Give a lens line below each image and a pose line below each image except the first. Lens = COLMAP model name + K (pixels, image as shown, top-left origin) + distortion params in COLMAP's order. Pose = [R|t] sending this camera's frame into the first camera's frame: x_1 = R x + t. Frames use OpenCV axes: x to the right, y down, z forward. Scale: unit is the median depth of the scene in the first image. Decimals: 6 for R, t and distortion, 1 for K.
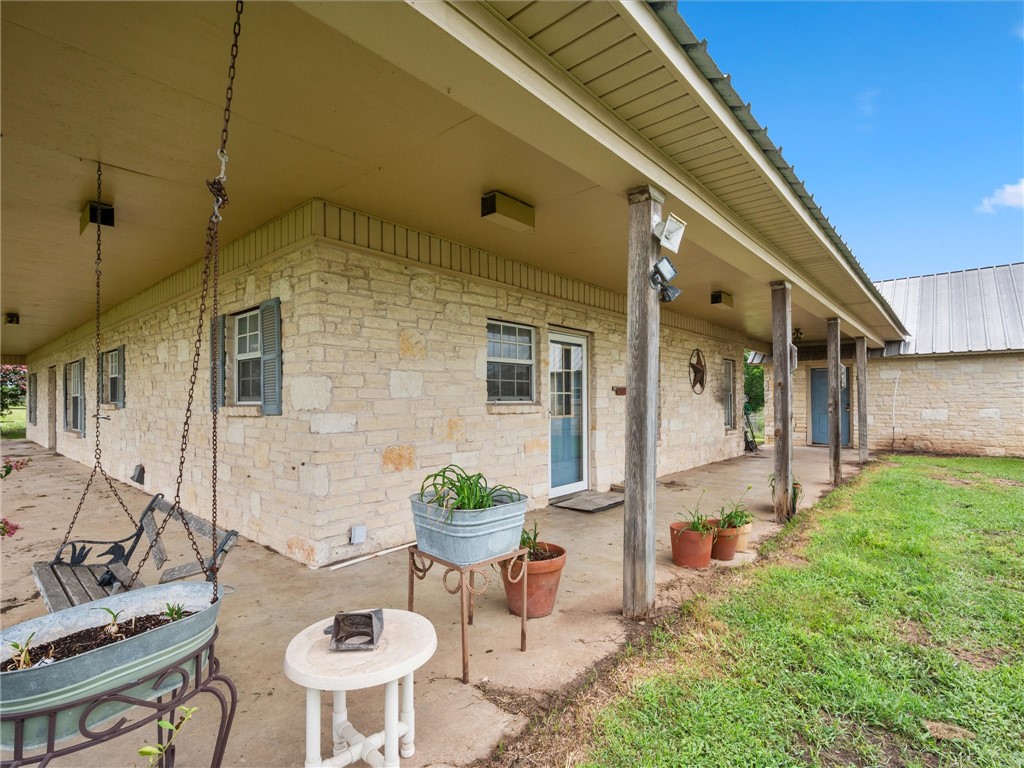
lens RADIAL K [[461.4, 0, 516.1], [0, 461.4, 390.3], [0, 0, 1]] dist [0.000799, -0.000219]
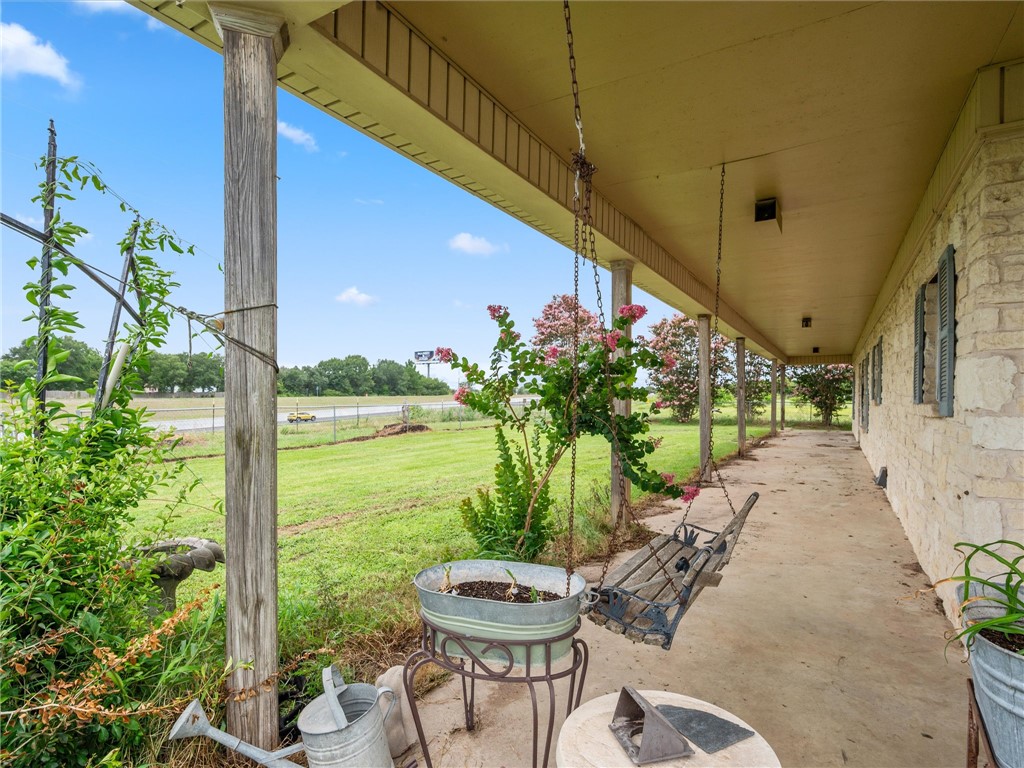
lens RADIAL K [[534.8, 0, 500.6], [0, 534.8, 406.3], [0, 0, 1]] dist [-0.003938, -0.000330]
pose [[0.220380, 0.016353, -0.975277, 0.129436], [0.024049, 0.999464, 0.022193, 0.005108], [0.975118, -0.028345, 0.219869, 0.201905]]
